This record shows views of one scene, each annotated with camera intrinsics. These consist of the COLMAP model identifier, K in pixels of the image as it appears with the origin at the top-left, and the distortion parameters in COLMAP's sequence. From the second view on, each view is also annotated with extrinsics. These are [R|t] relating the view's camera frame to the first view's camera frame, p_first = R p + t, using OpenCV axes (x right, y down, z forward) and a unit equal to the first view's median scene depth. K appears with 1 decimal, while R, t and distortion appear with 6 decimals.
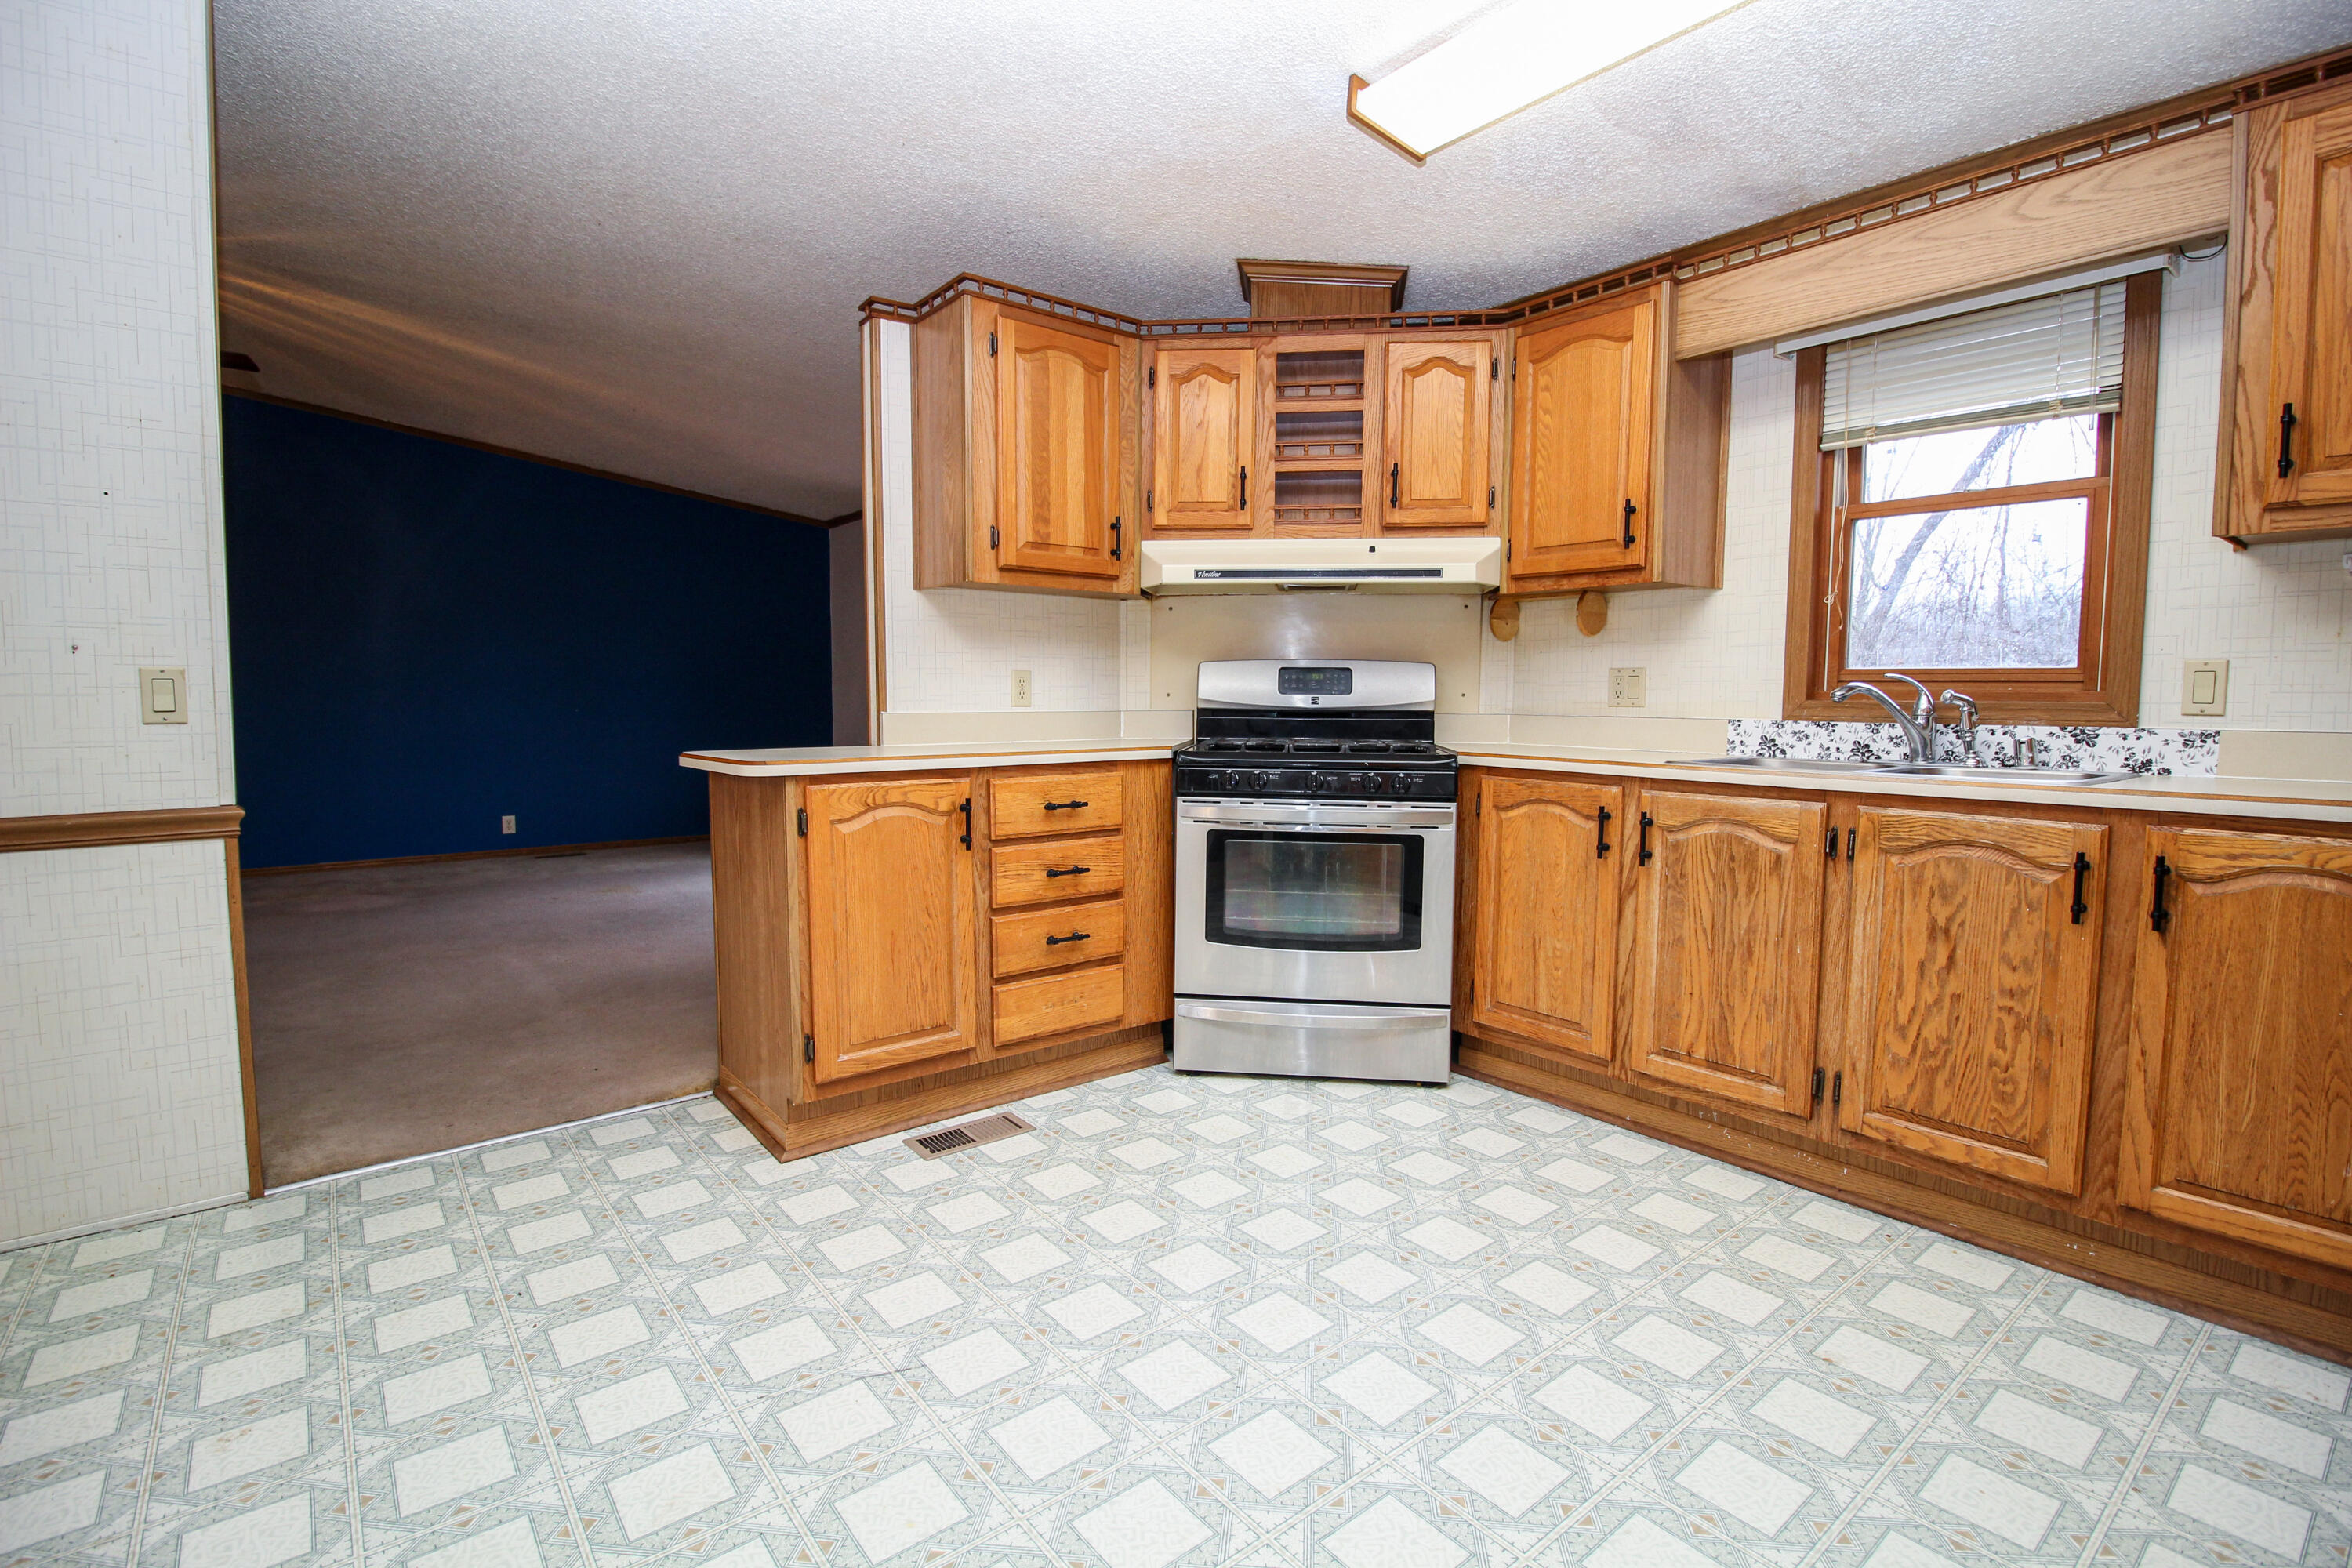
lens RADIAL K [[1091.7, 0, 1181.0], [0, 1091.7, 771.0], [0, 0, 1]] dist [0.003741, -0.013539]
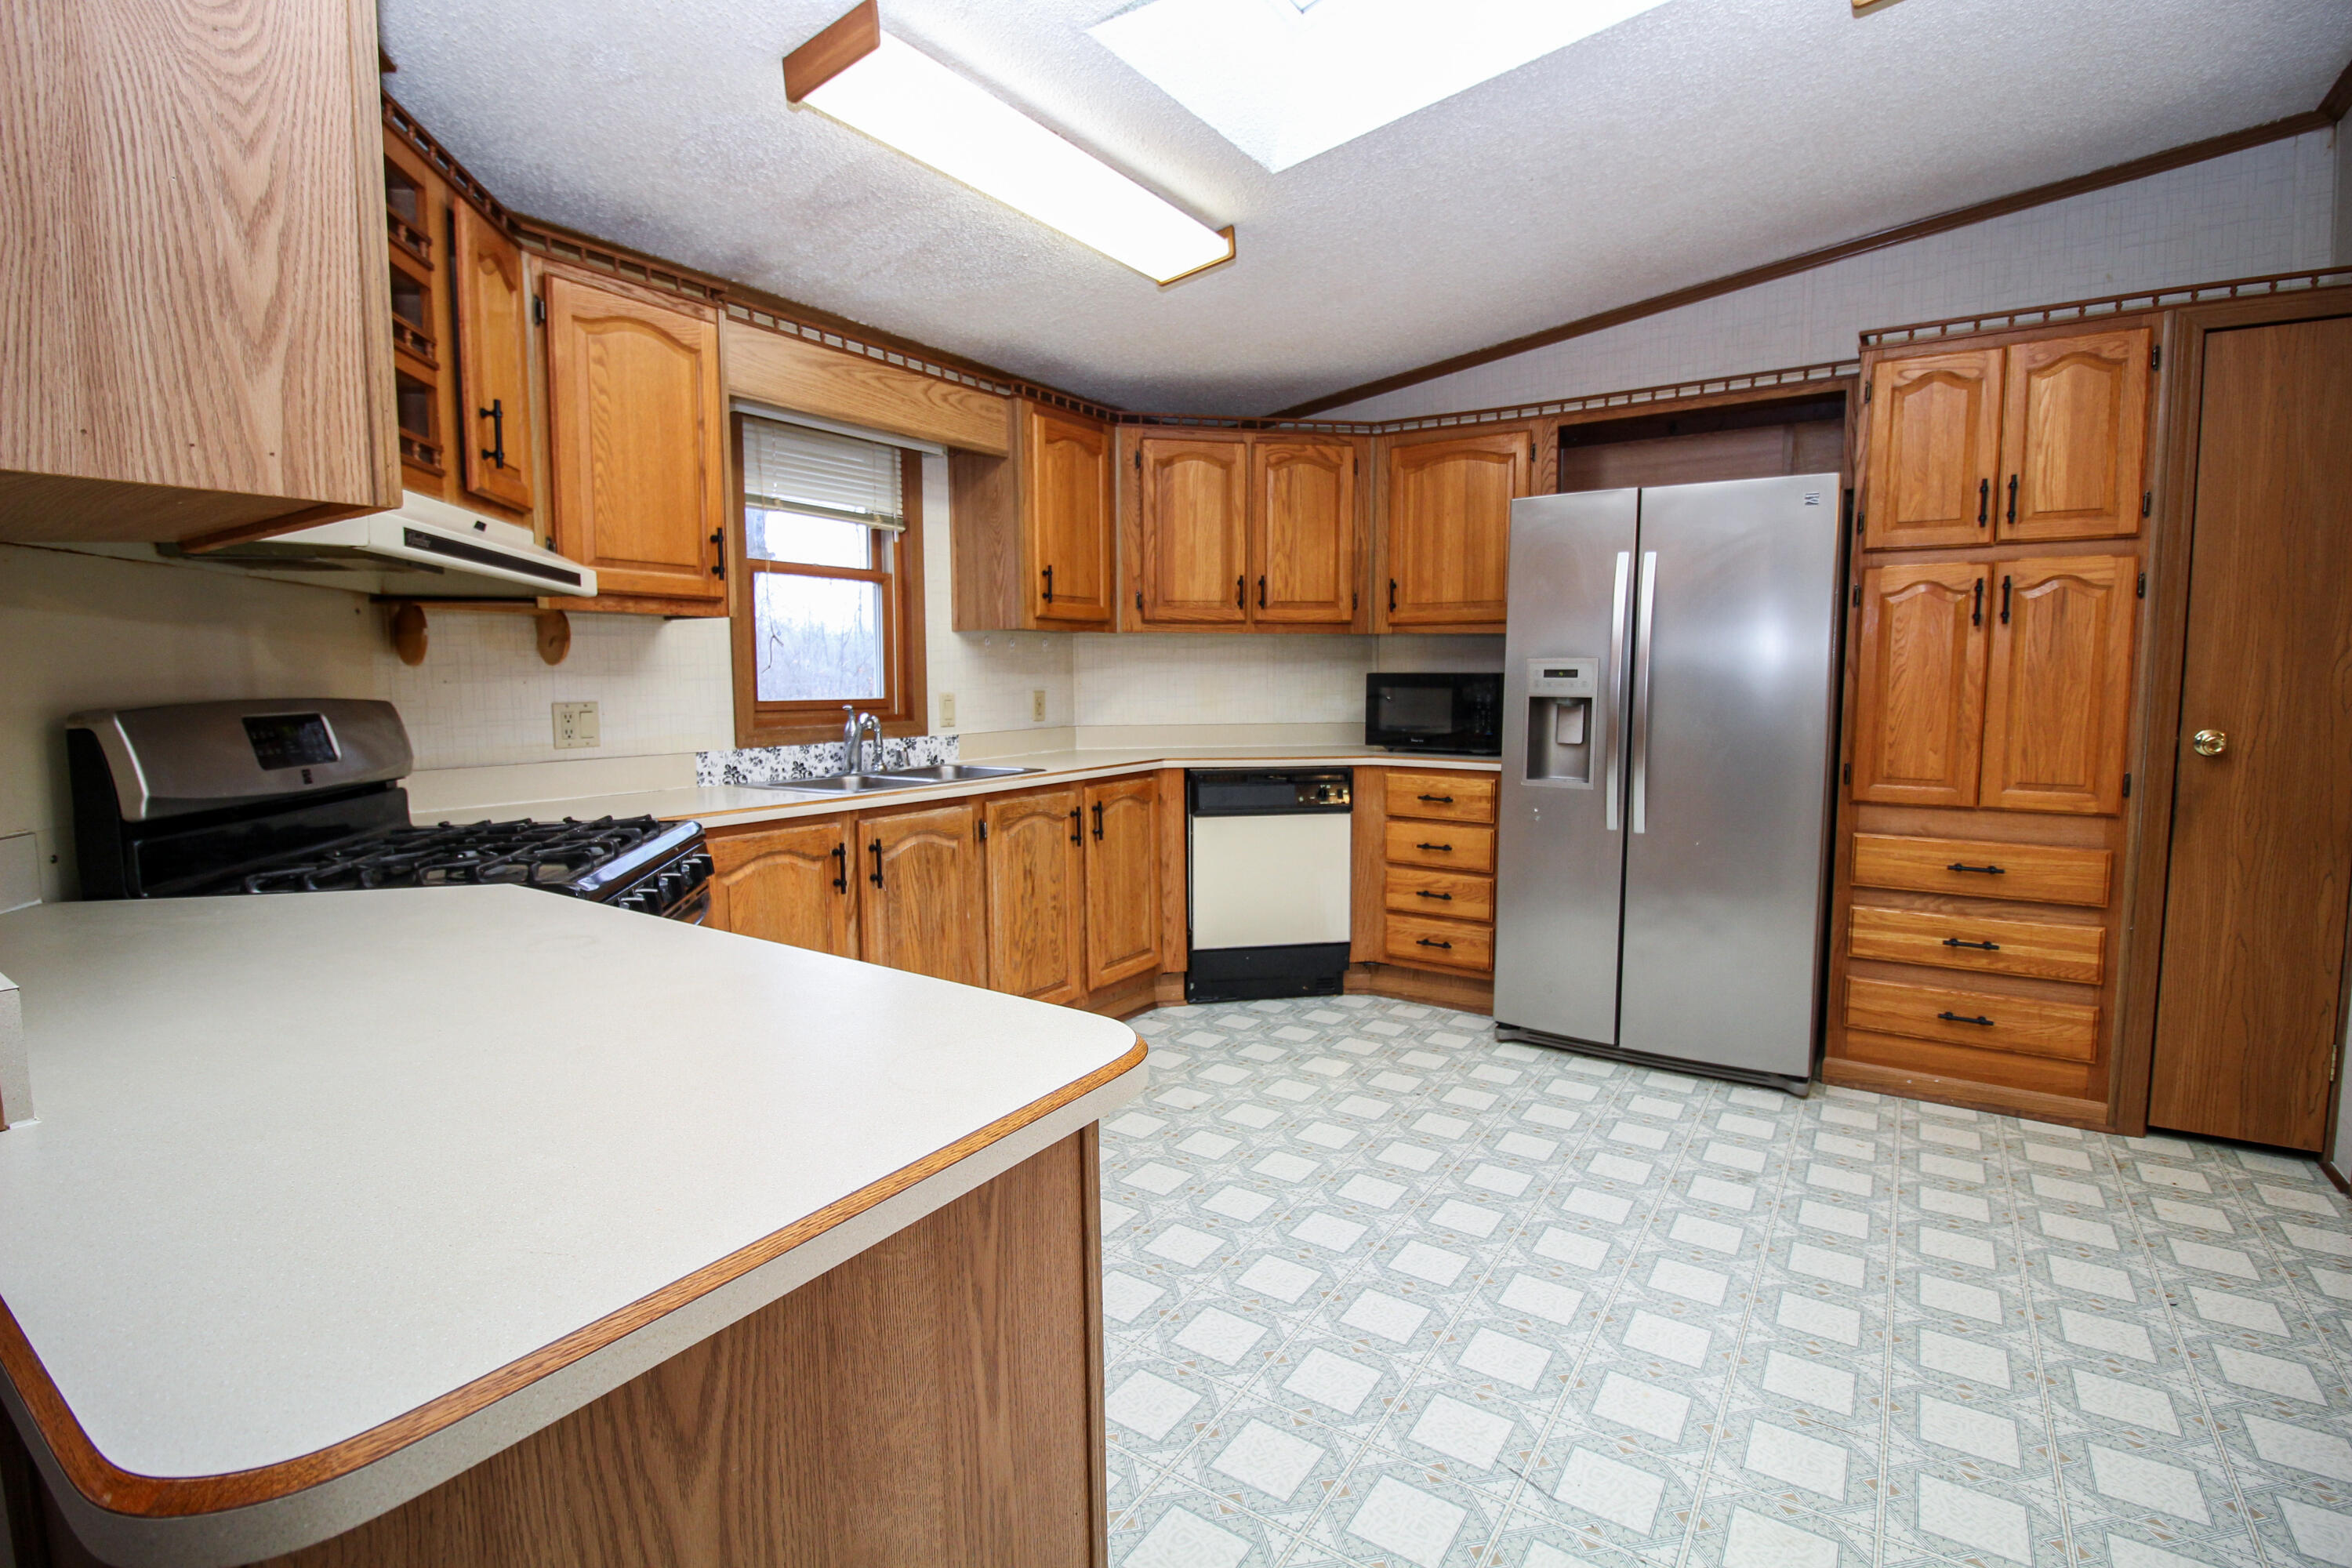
lens RADIAL K [[1090.5, 0, 1177.3], [0, 1090.5, 766.9], [0, 0, 1]] dist [0.004088, -0.012912]
pose [[-0.299062, -0.084674, 0.950469, -0.644724], [0.071596, 0.991257, 0.110835, -0.123673], [-0.951544, 0.101196, -0.290385, 0.946288]]
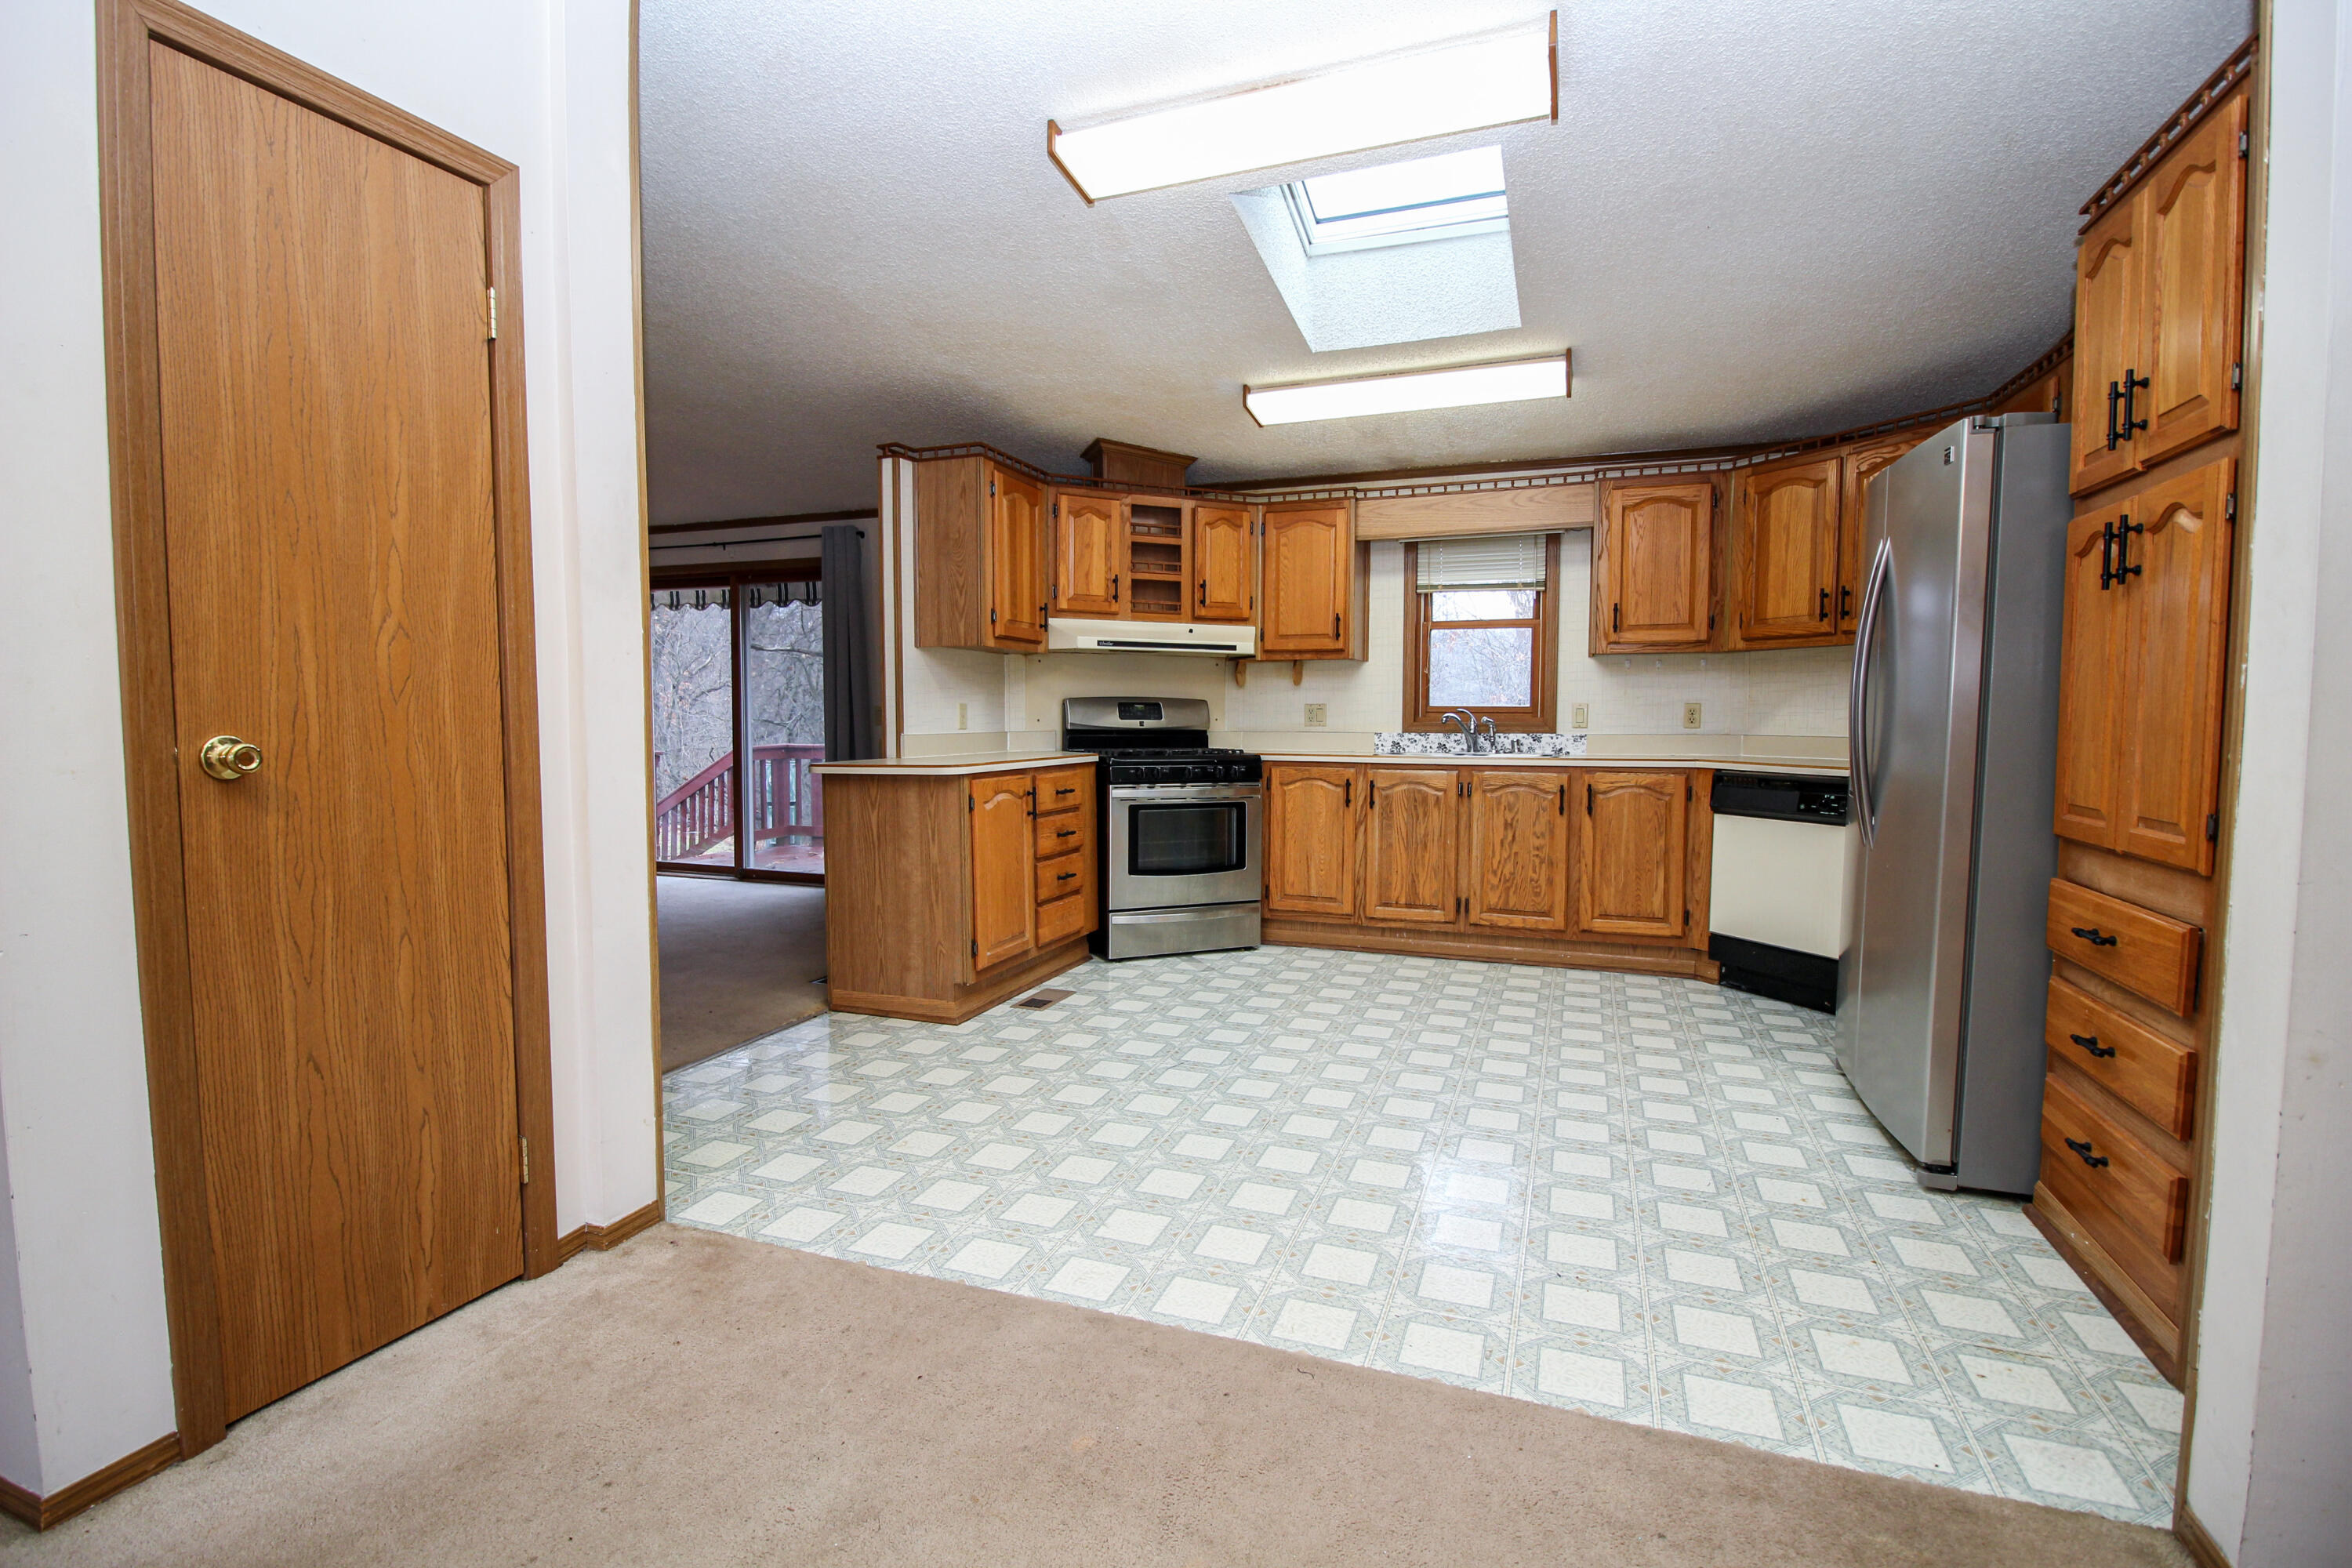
lens RADIAL K [[1083.1, 0, 1174.7], [0, 1083.1, 777.4], [0, 0, 1]] dist [-0.001172, -0.013160]
pose [[0.860292, -0.031380, 0.508835, -0.785303], [0.038003, 0.999274, -0.002627, 0.021893], [-0.508383, 0.021597, 0.860860, -0.436393]]
